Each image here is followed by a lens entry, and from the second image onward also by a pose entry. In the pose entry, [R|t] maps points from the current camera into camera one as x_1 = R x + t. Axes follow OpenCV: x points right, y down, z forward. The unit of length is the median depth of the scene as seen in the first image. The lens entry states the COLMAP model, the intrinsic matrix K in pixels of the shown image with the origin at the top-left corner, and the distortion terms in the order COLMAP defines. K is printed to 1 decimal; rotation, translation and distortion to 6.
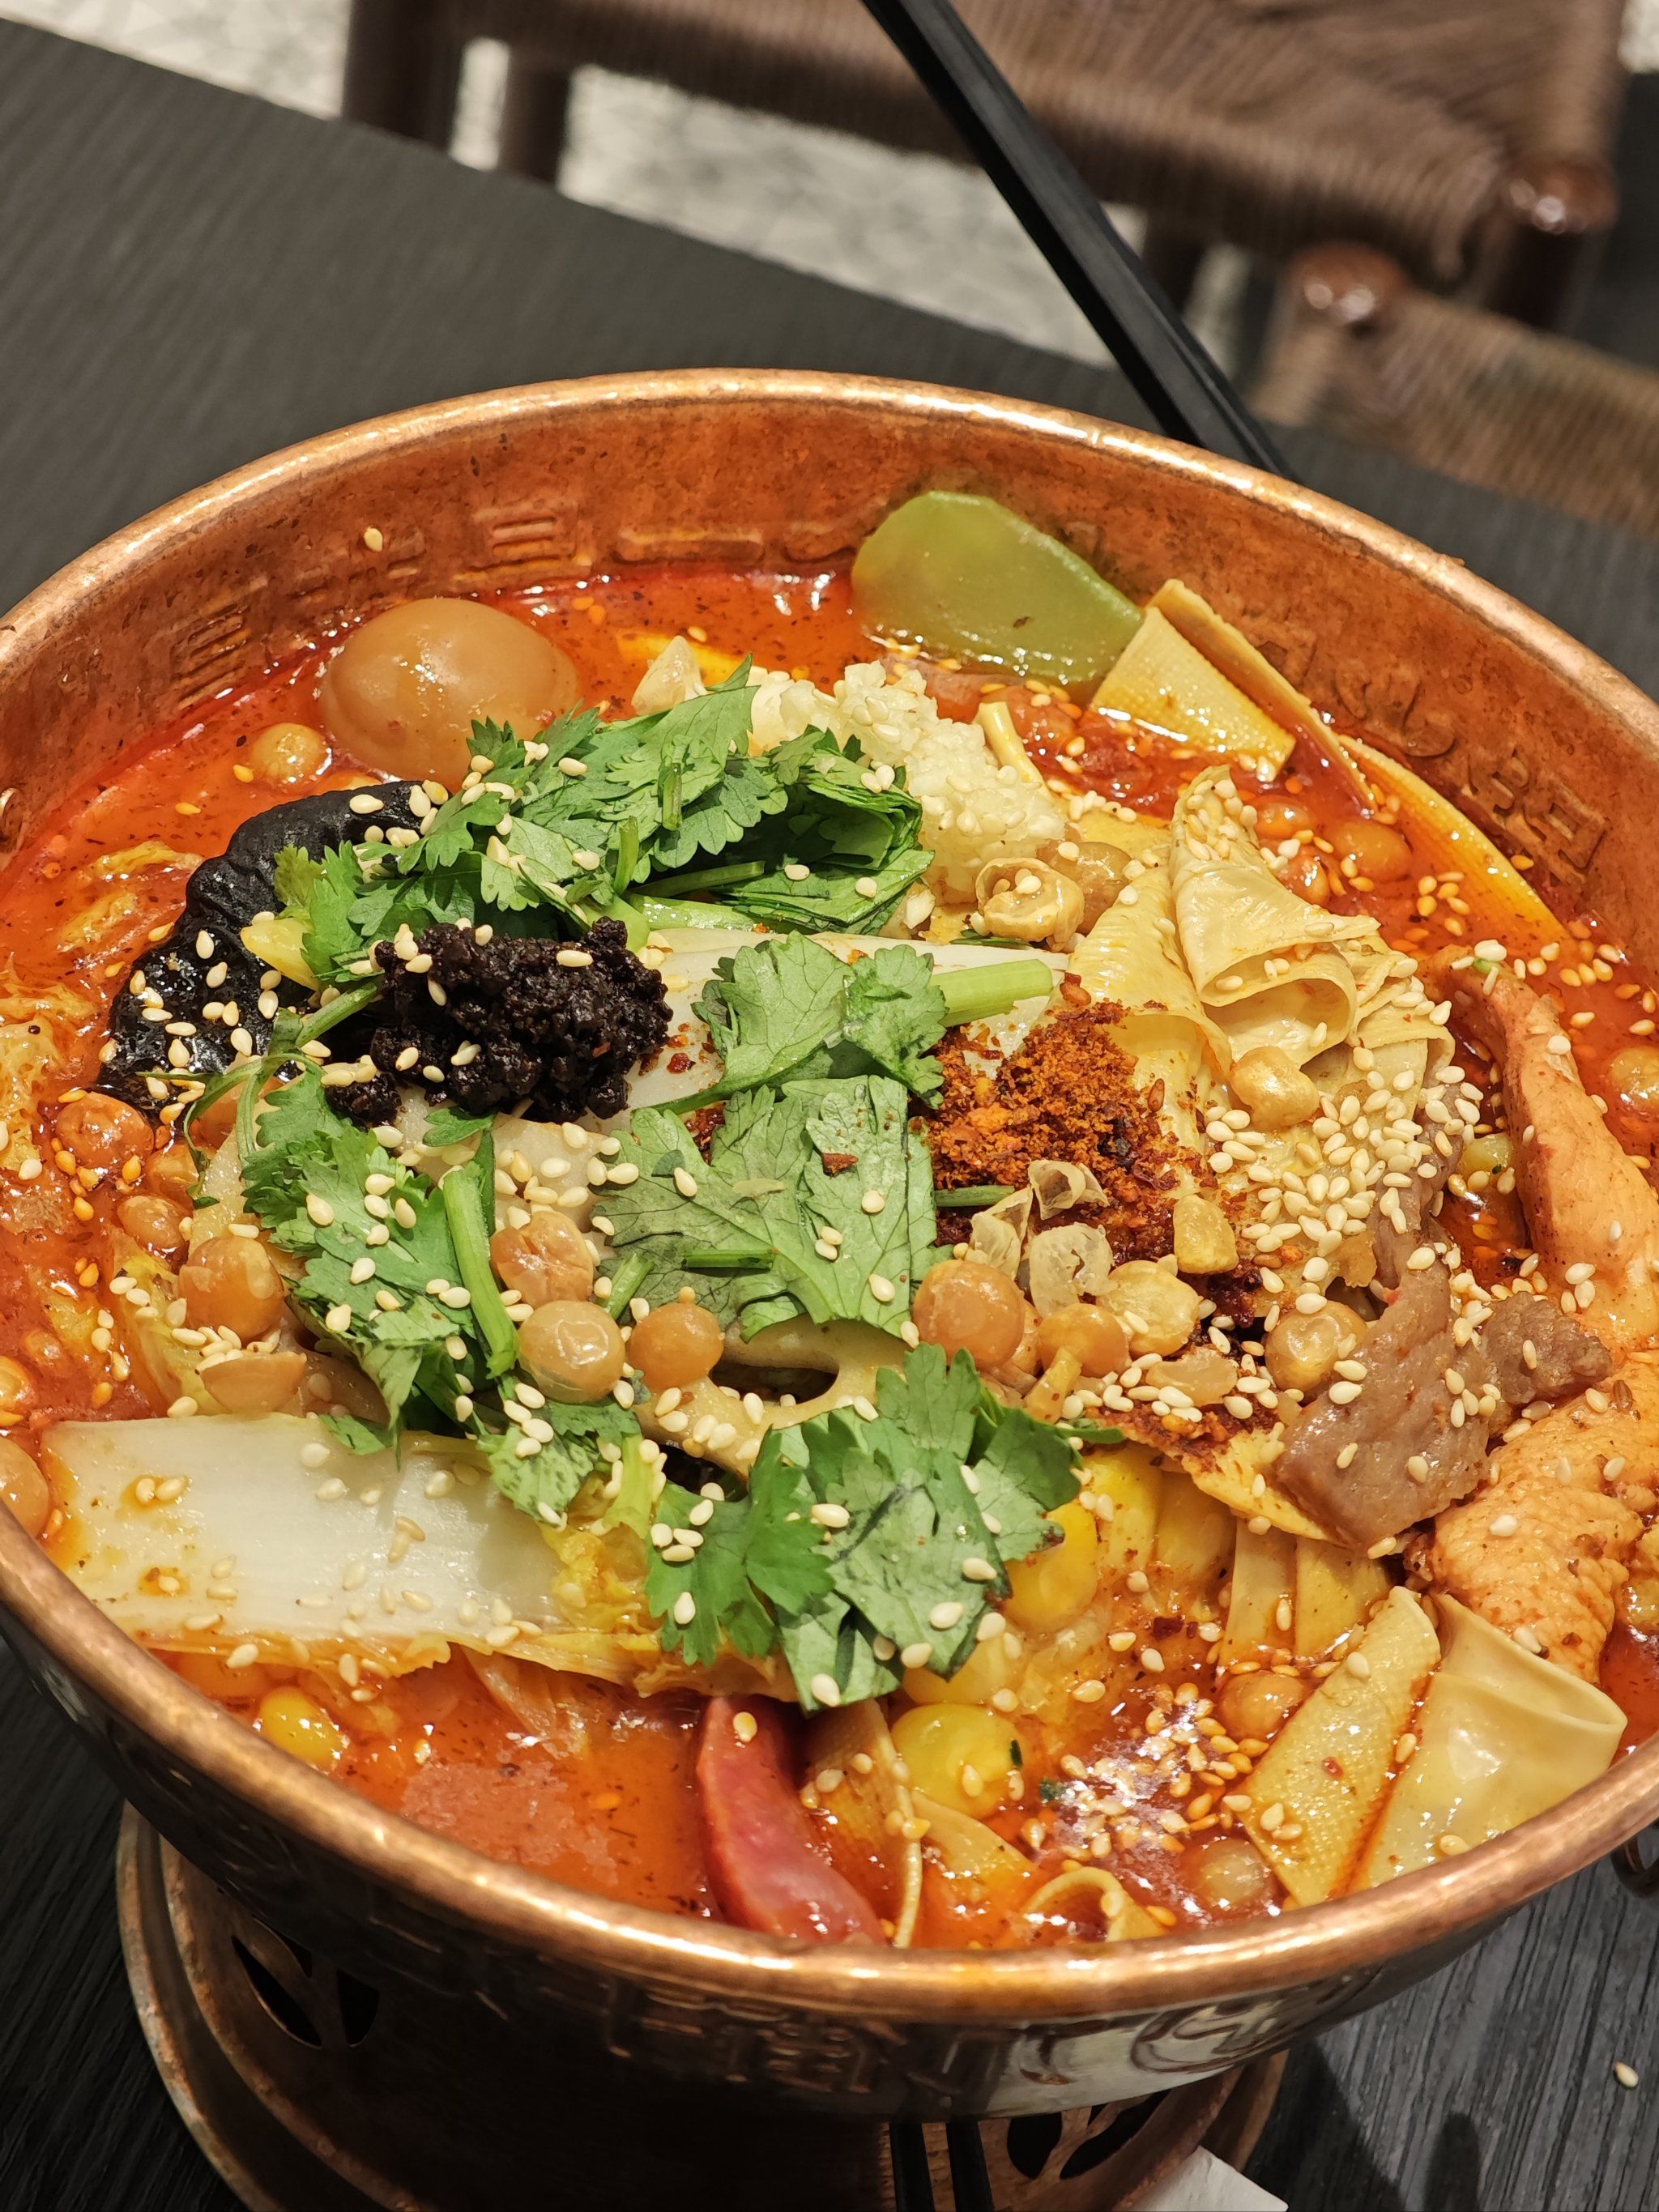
lens RADIAL K [[4843.6, 0, 829.5], [0, 4843.6, 1106.0], [0, 0, 1]] dist [-0.508263, 9.983709]
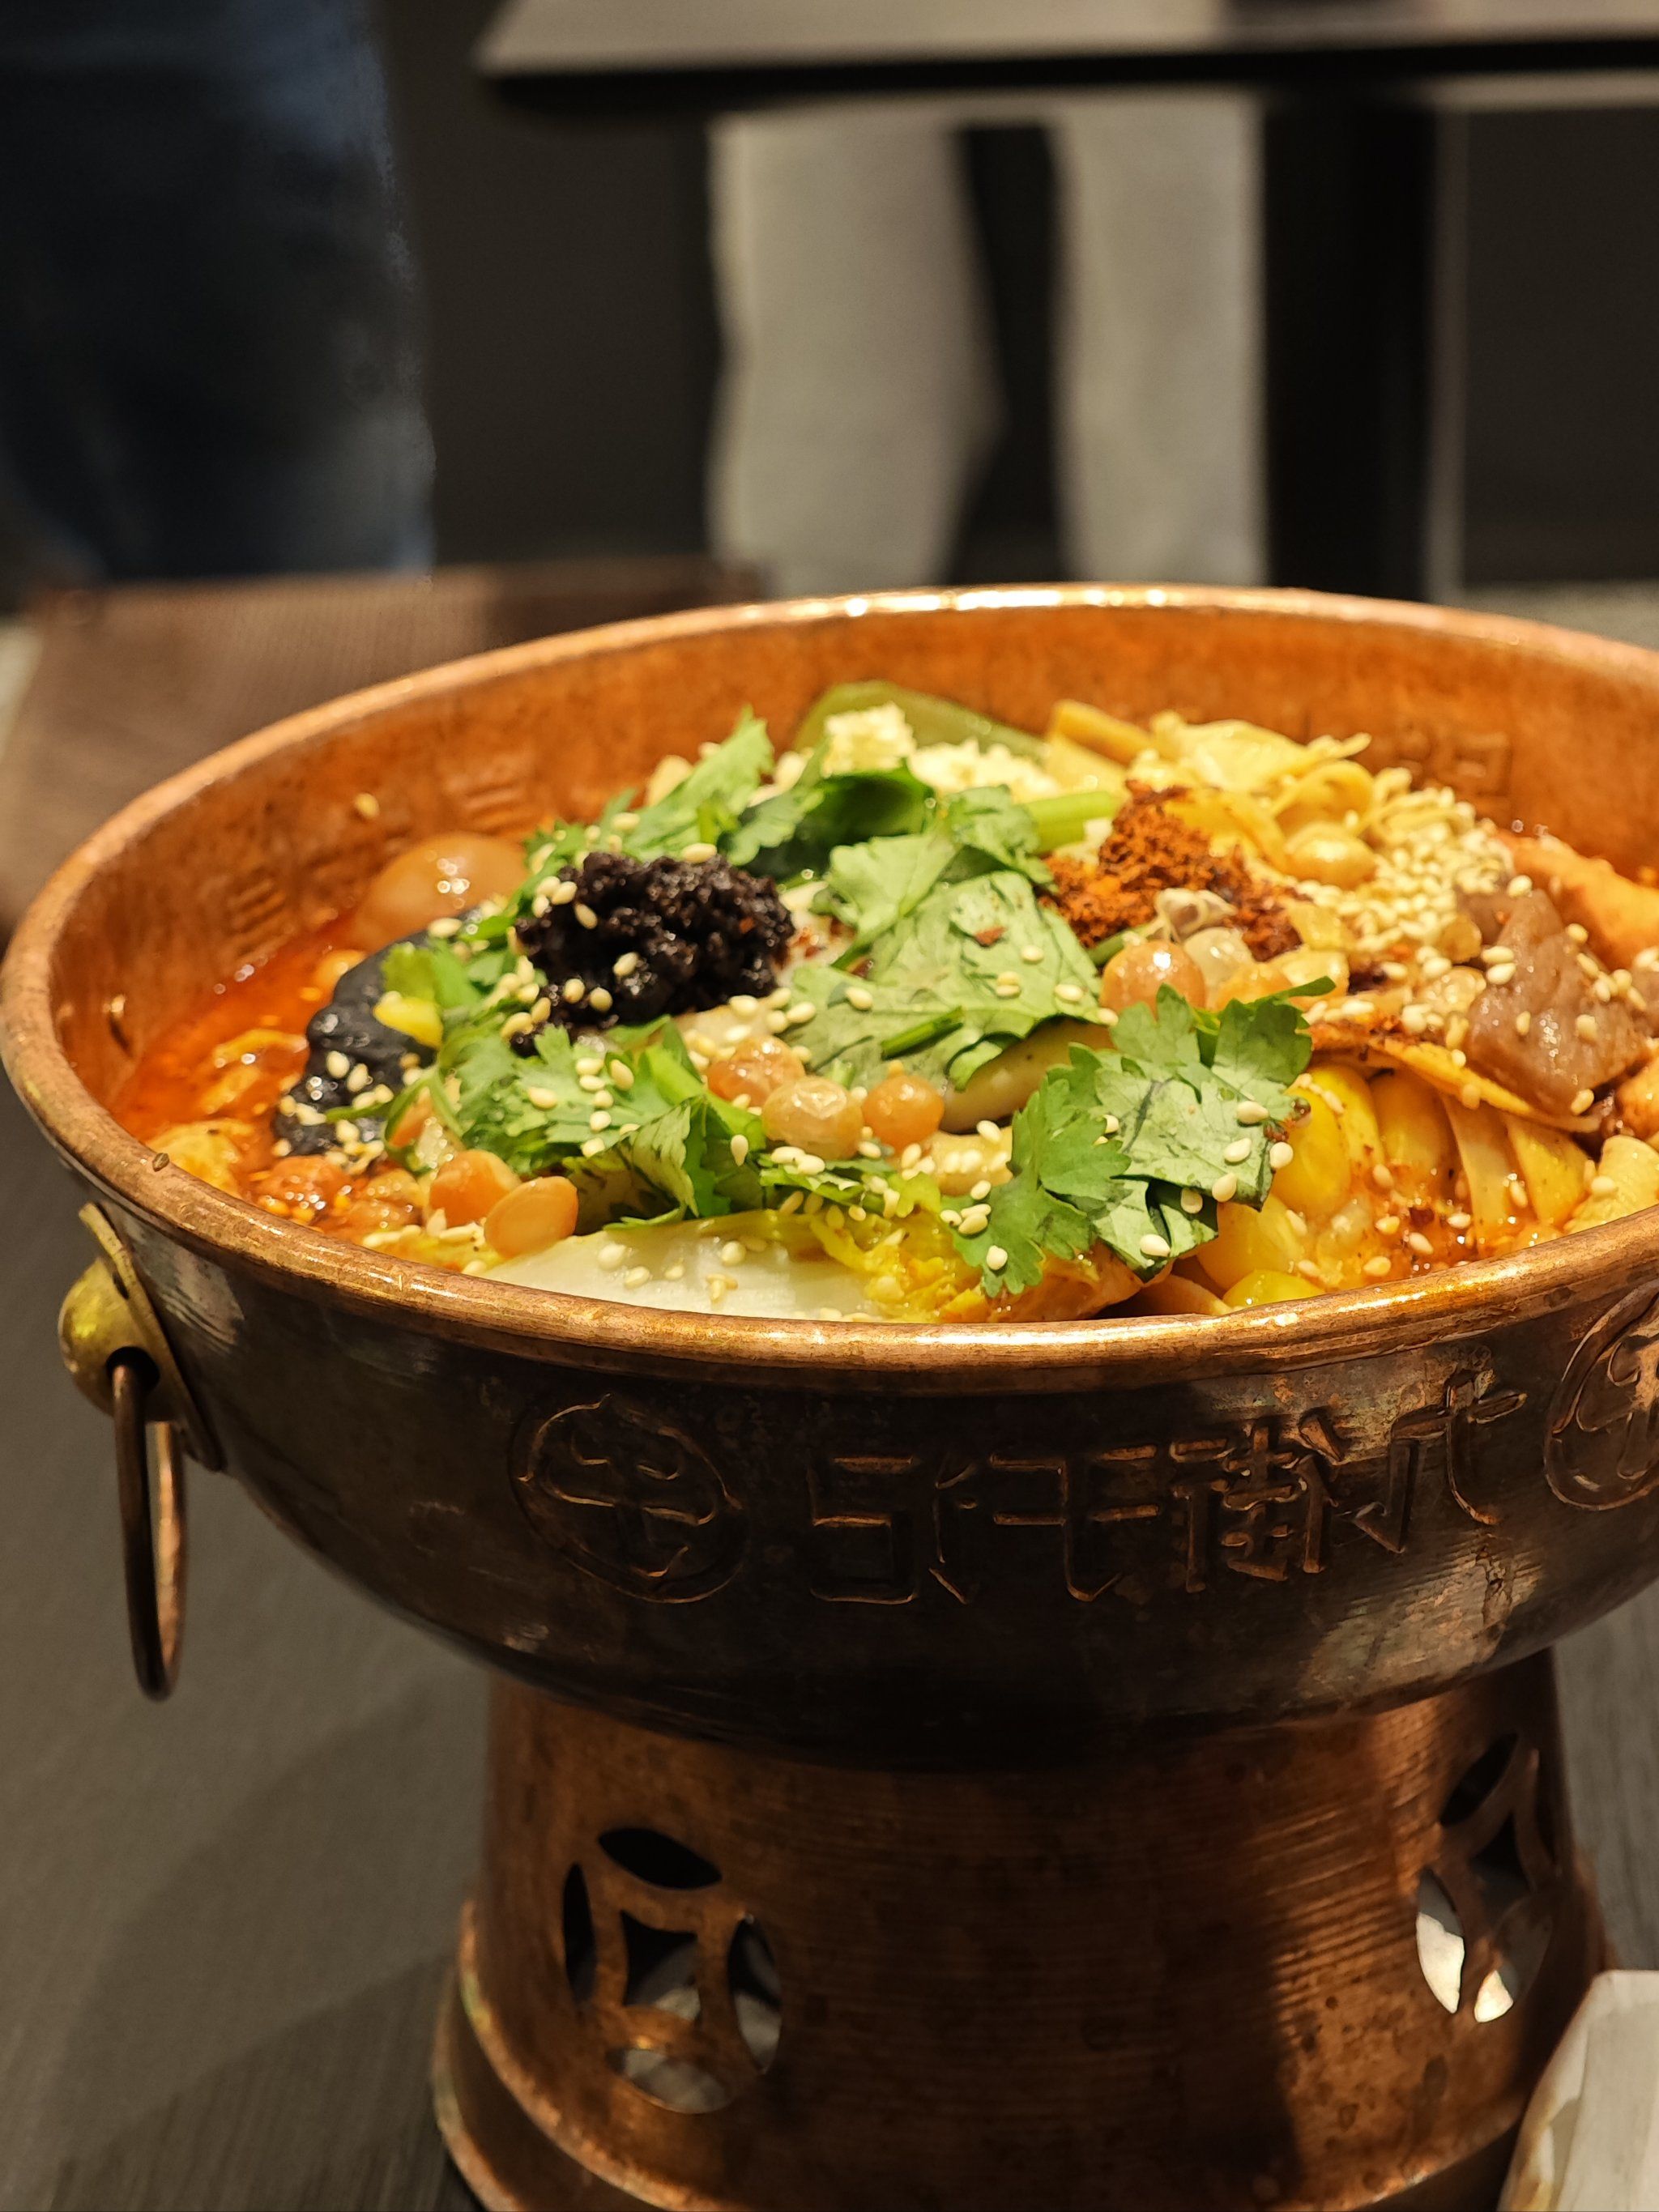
lens RADIAL K [[4843.6, 0, 829.5], [0, 4843.6, 1106.0], [0, 0, 1]] dist [-0.508263, 9.983709]
pose [[0.953333, -0.260639, 0.152391, -0.207881], [0.298921, 0.885774, -0.355036, 0.420225], [-0.042448, 0.384020, 0.922348, 0.014717]]
